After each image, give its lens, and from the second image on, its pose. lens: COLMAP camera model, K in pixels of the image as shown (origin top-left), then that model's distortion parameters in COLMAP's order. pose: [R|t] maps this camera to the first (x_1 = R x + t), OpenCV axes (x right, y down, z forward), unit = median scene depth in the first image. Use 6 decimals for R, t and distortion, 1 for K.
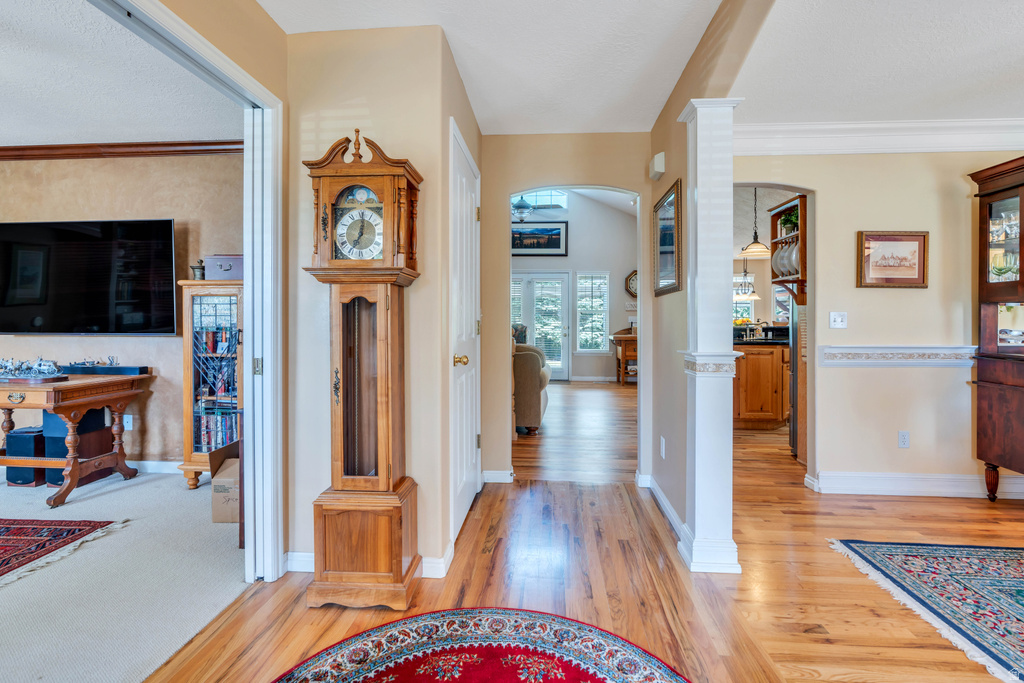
lens RADIAL K [[468.7, 0, 526.5], [0, 468.7, 320.9], [0, 0, 1]] dist [-0.007857, 0.003078]
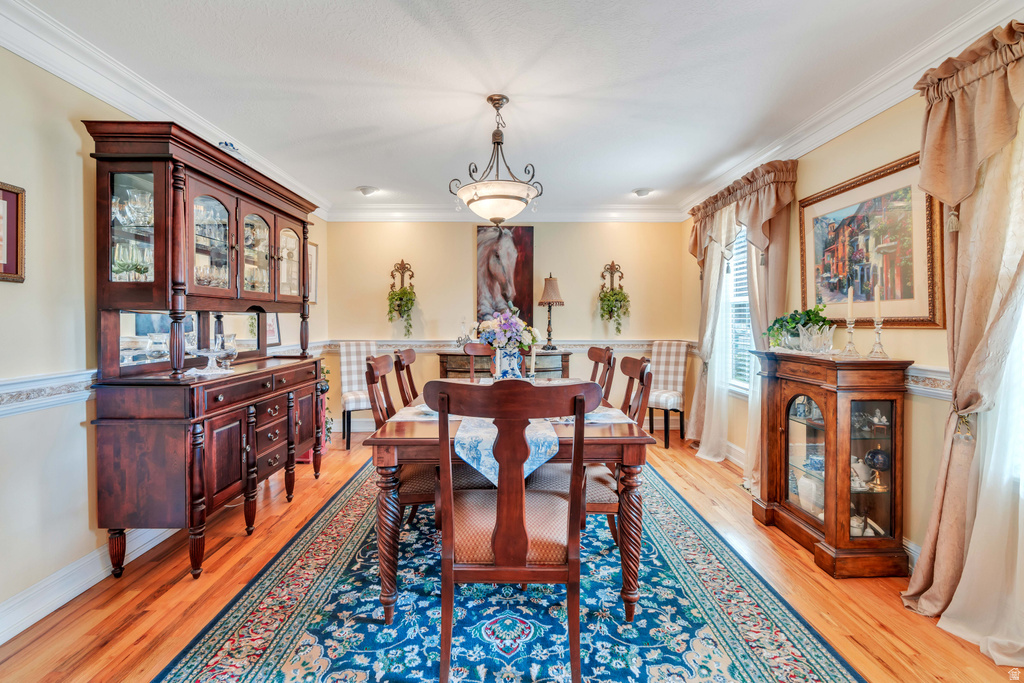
lens RADIAL K [[468.7, 0, 516.5], [0, 468.7, 325.9], [0, 0, 1]] dist [-0.007857, 0.003078]
pose [[-0.068400, -0.014679, 0.997550, 0.215779], [0.002710, 0.999885, 0.014899, -0.021628], [-0.997654, 0.003723, -0.068352, 0.407604]]
